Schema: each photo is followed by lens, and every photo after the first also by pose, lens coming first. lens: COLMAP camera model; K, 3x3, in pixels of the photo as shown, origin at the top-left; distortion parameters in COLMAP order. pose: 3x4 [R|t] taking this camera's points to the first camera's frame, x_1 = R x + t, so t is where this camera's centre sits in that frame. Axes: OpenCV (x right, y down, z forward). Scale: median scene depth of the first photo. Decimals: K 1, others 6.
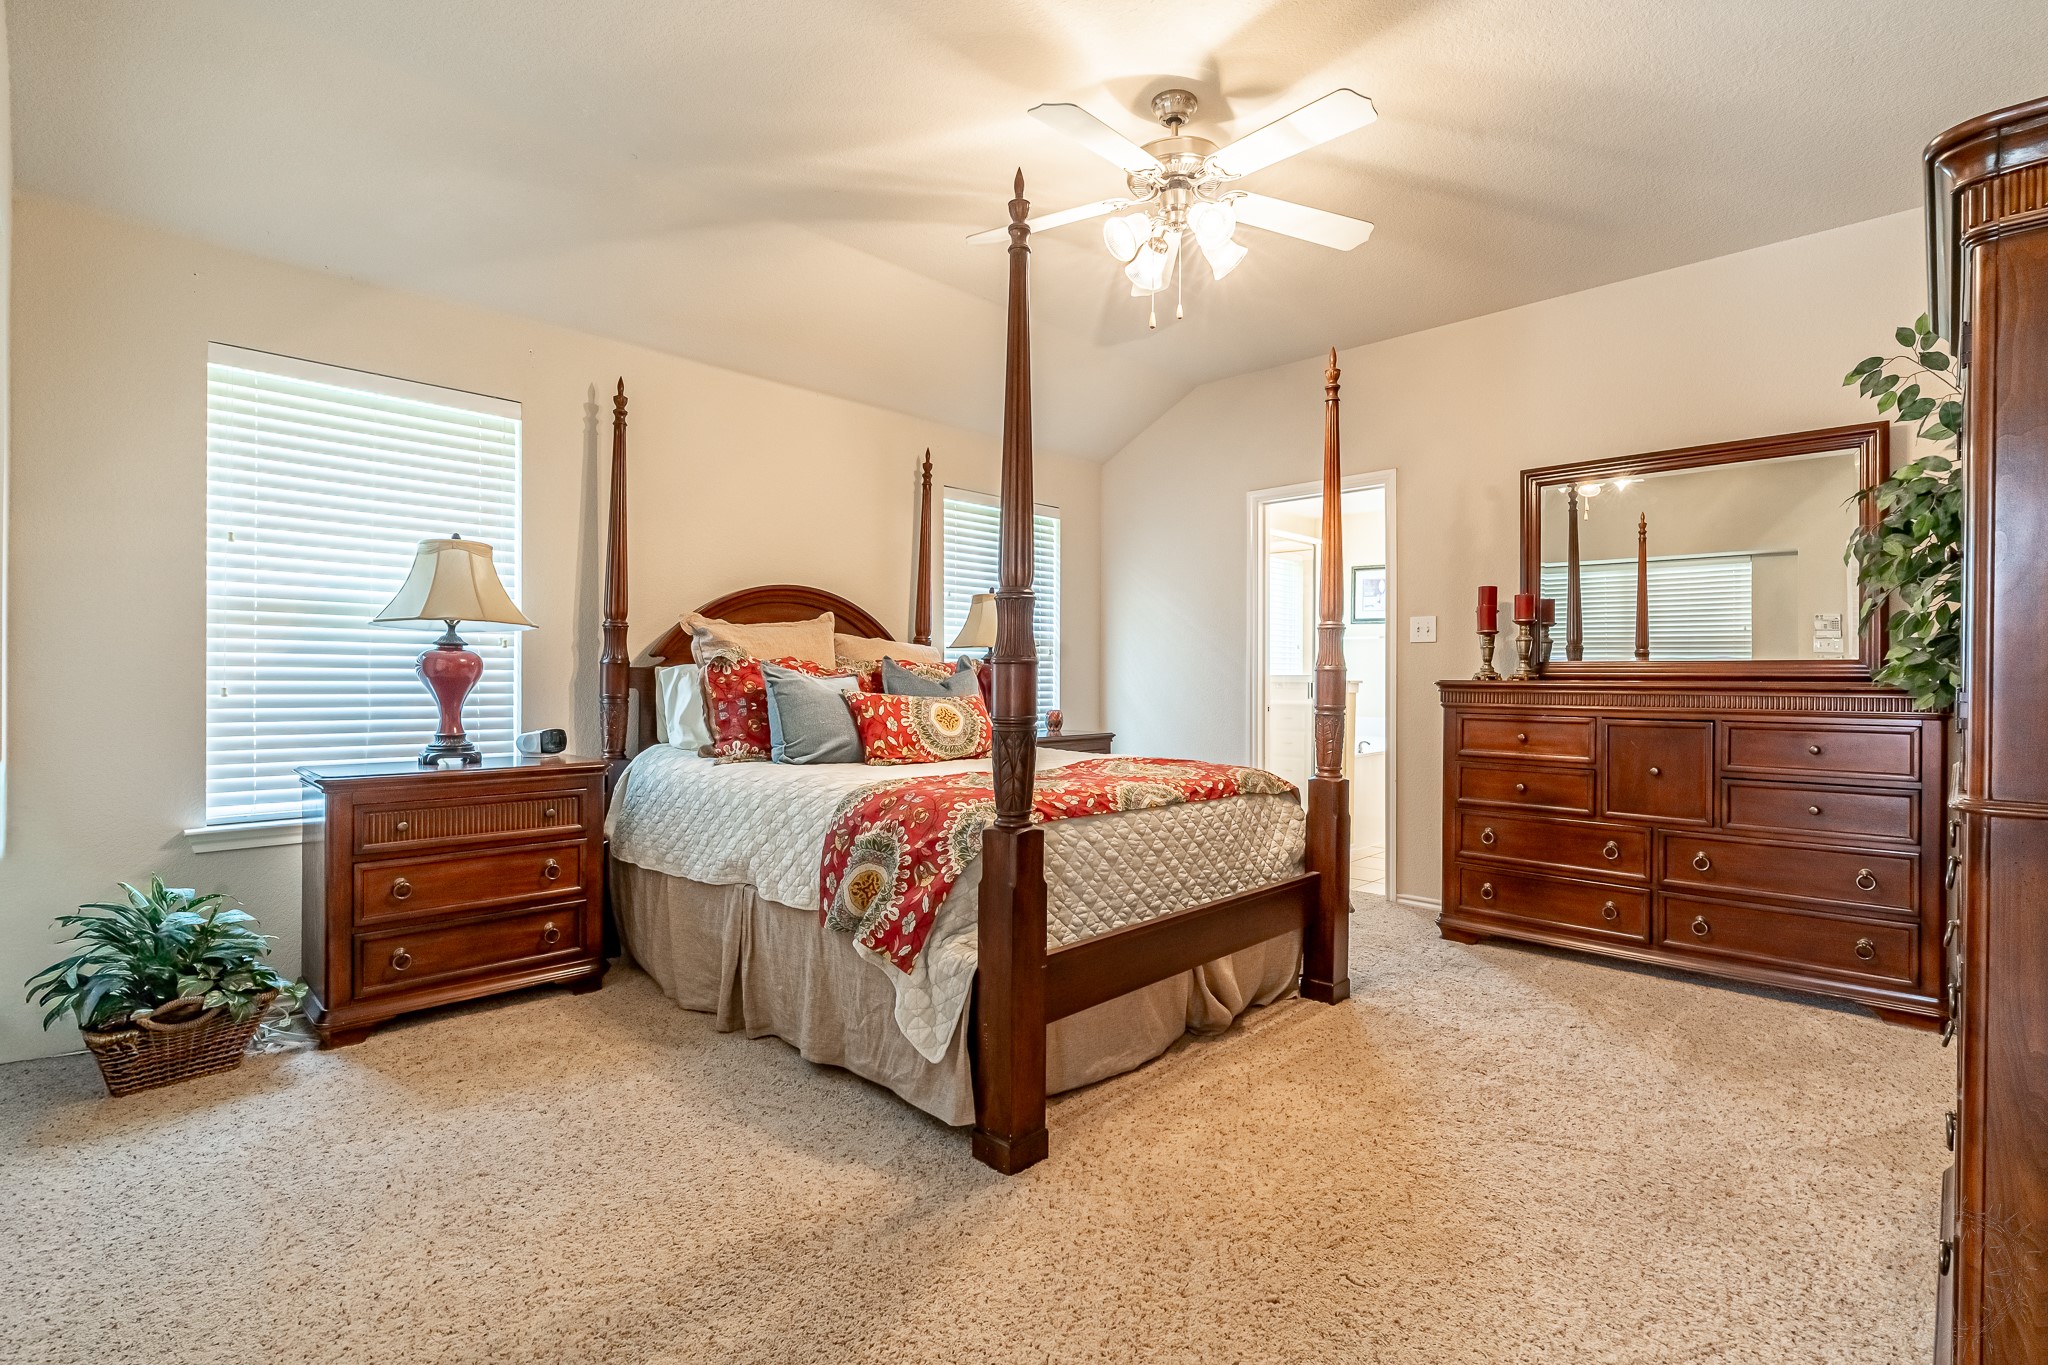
lens RADIAL K [[934.4, 0, 1003.3], [0, 934.4, 686.2], [0, 0, 1]] dist [-0.030077, 0.010114]
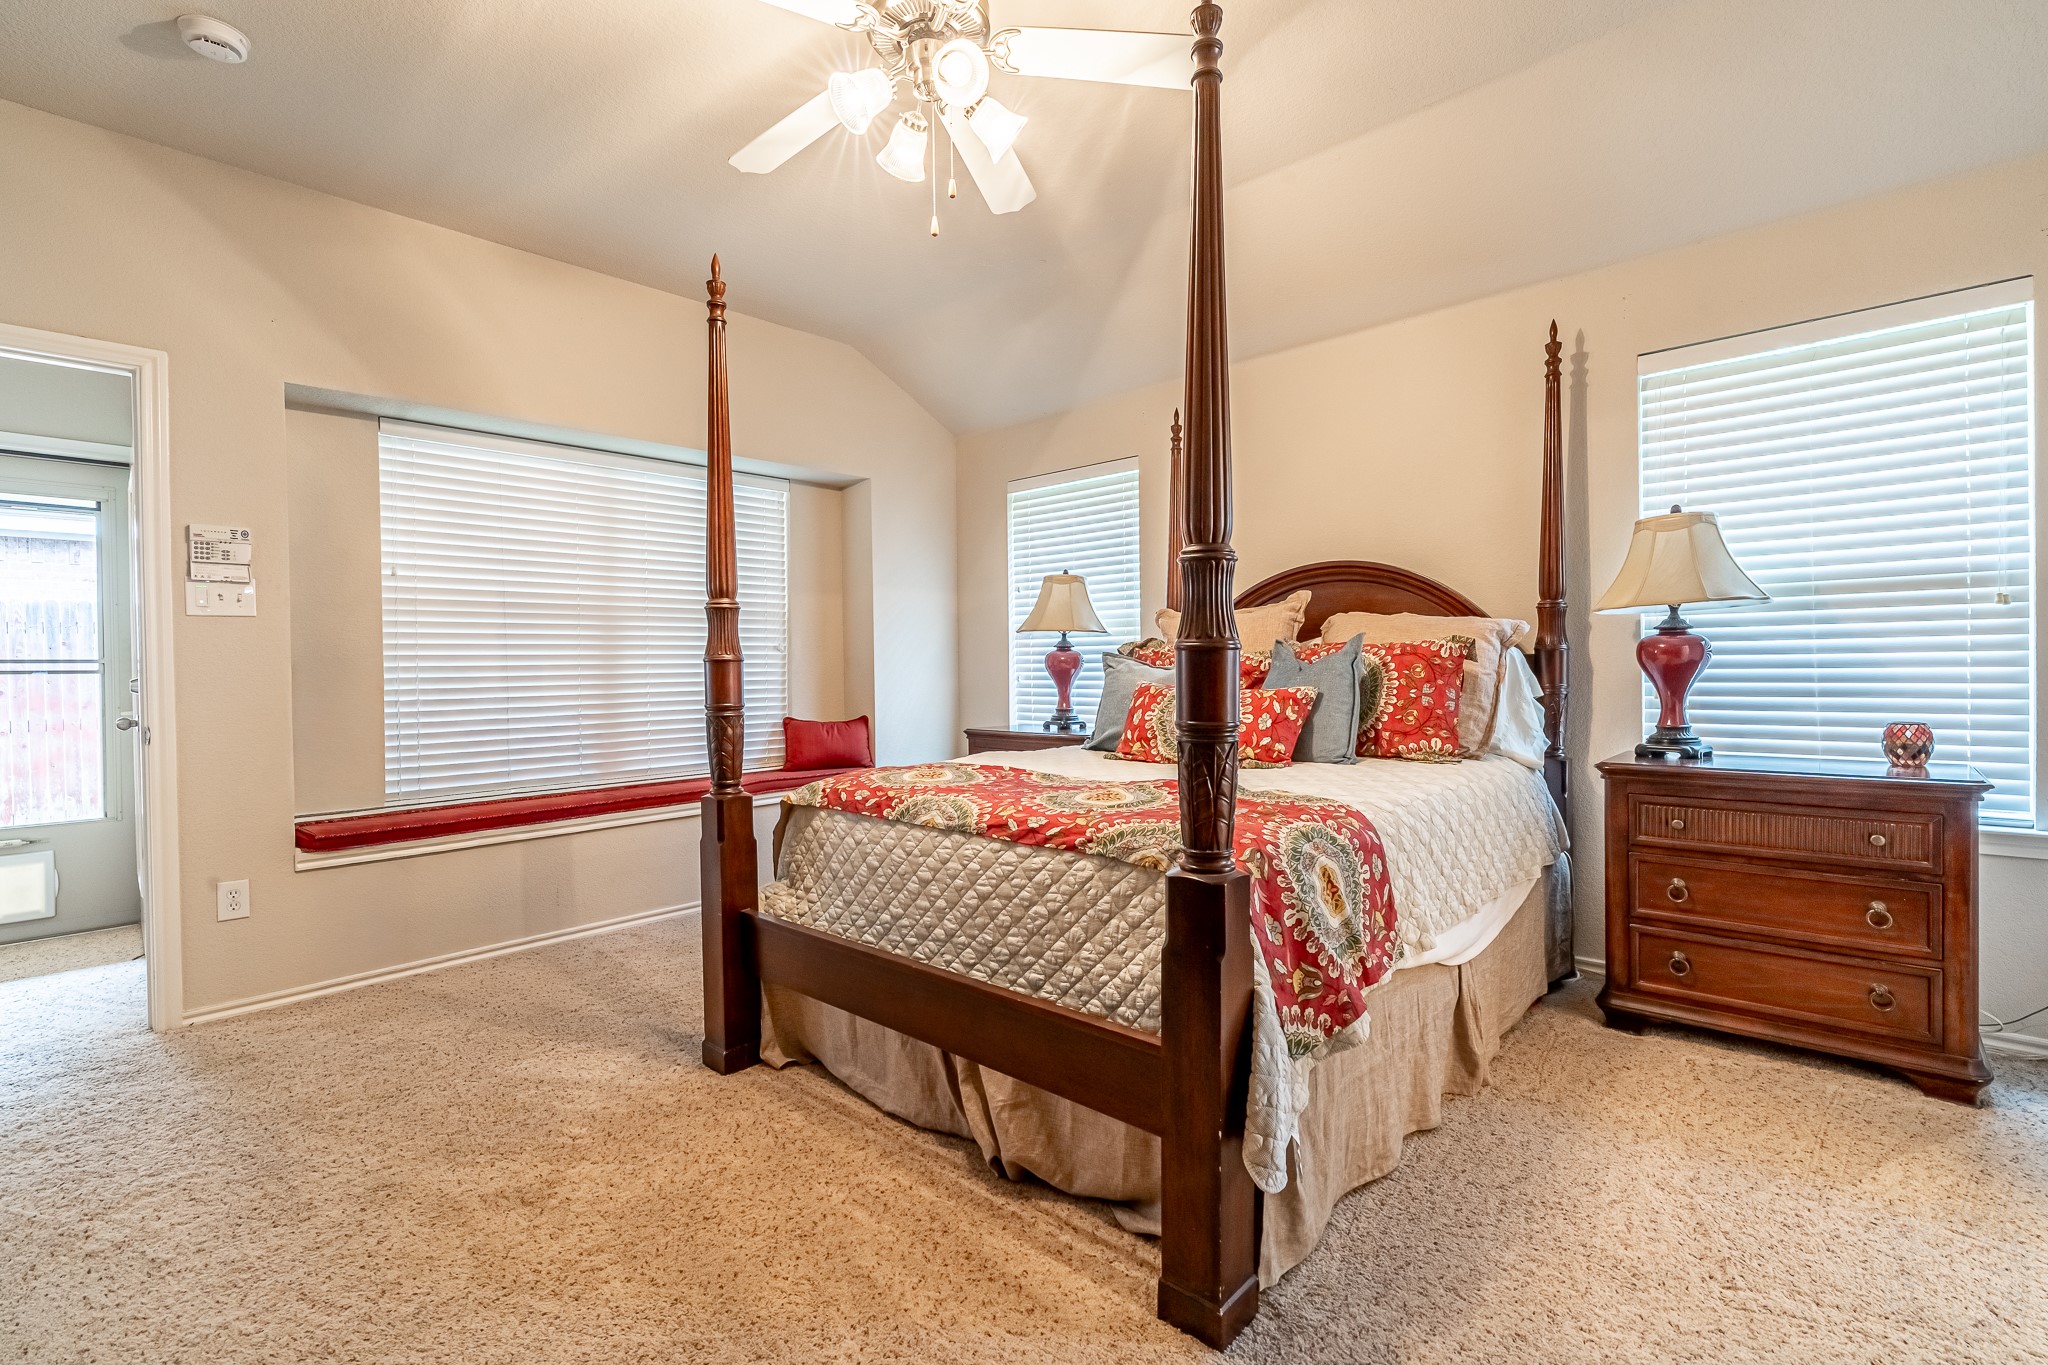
lens RADIAL K [[934.4, 0, 1012.8], [0, 934.4, 679.3], [0, 0, 1]] dist [-0.030077, 0.010114]
pose [[0.036692, 0.004241, -0.999318, 0.899455], [0.003667, 0.999984, 0.004378, -0.003111], [0.999320, -0.003825, 0.036676, 0.956041]]
